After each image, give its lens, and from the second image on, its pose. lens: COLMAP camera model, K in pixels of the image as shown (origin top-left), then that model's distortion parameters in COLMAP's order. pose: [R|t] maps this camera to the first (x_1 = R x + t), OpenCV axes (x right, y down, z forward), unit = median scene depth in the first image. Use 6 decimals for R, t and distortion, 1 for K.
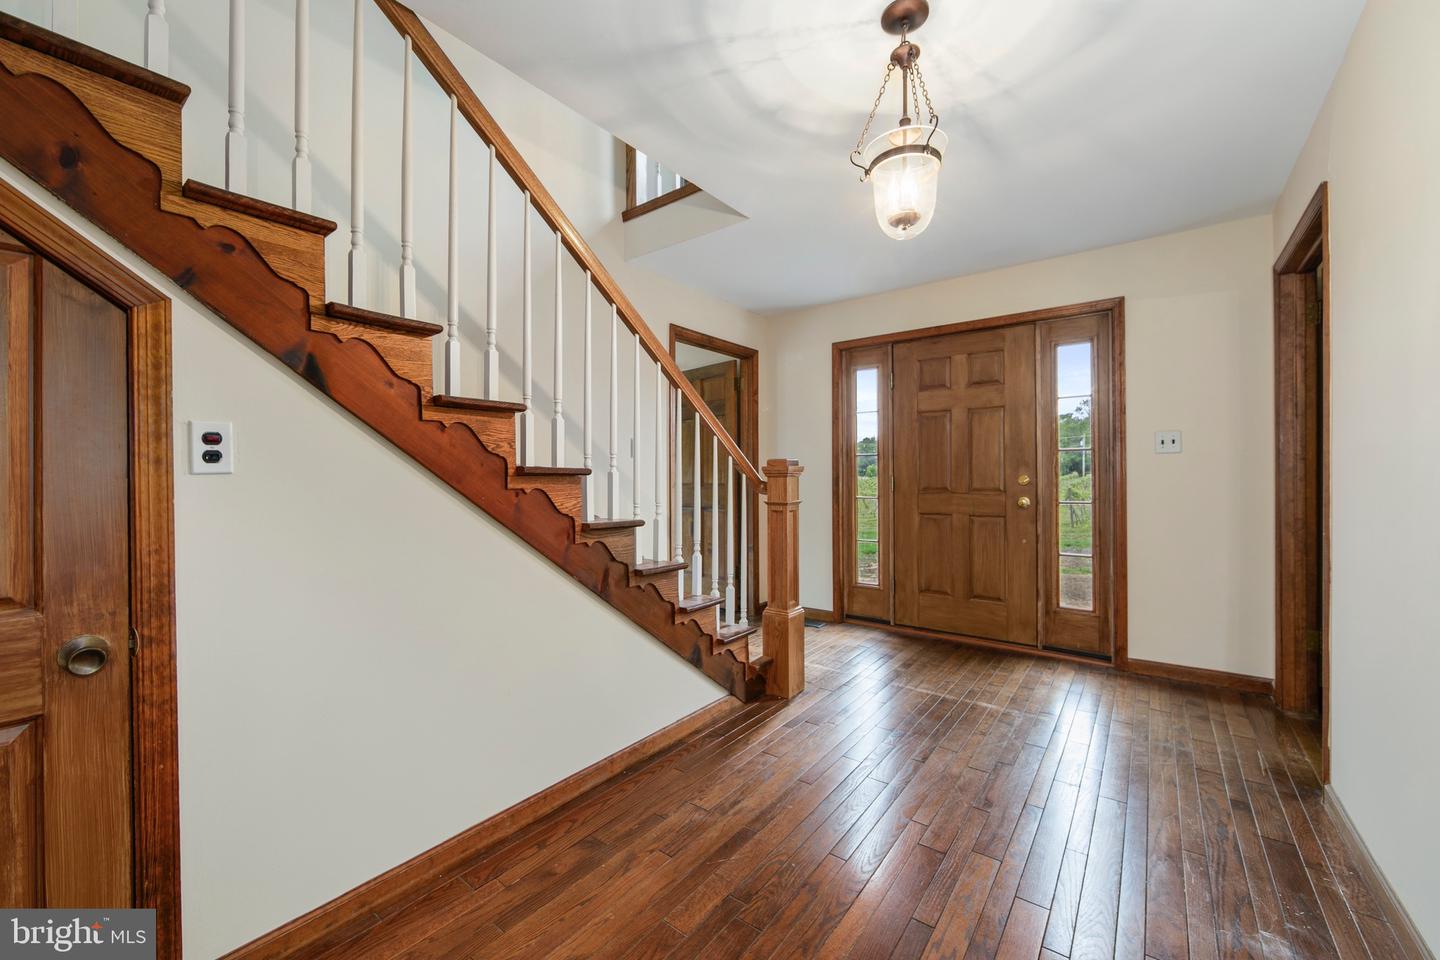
lens RADIAL K [[567.8, 0, 721.9], [0, 567.8, 473.4], [0, 0, 1]] dist [-0.000261, 0.000151]
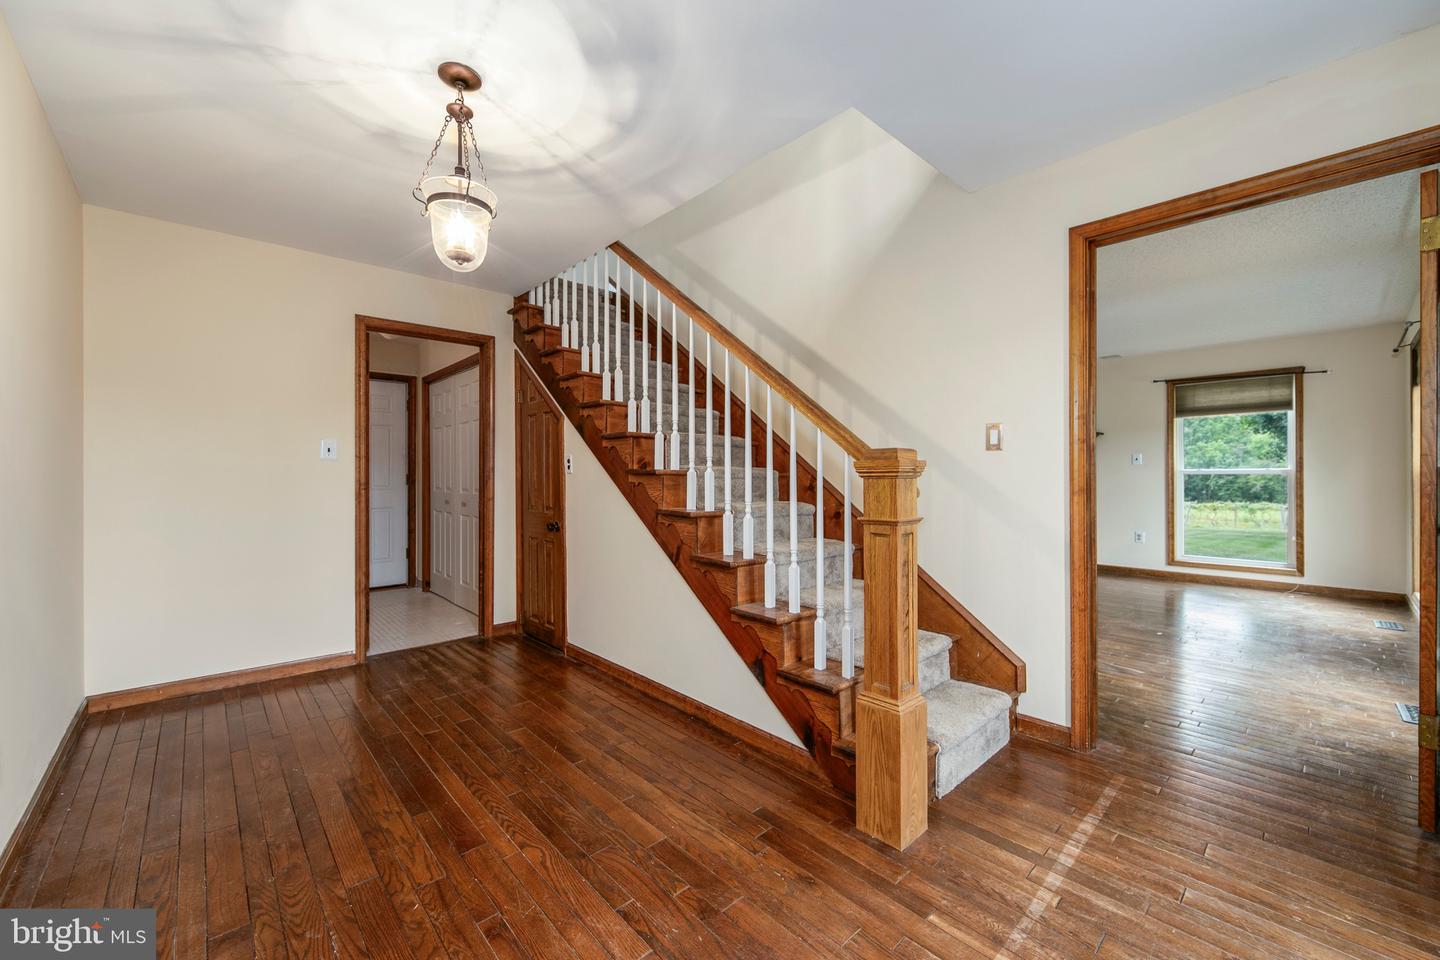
lens RADIAL K [[567.8, 0, 721.9], [0, 567.8, 473.4], [0, 0, 1]] dist [-0.000261, 0.000151]
pose [[-0.175663, 0.005715, -0.984434, 1.147557], [0.008156, 0.999957, 0.004349, -0.004210], [0.984417, -0.007265, -0.175702, 1.444593]]
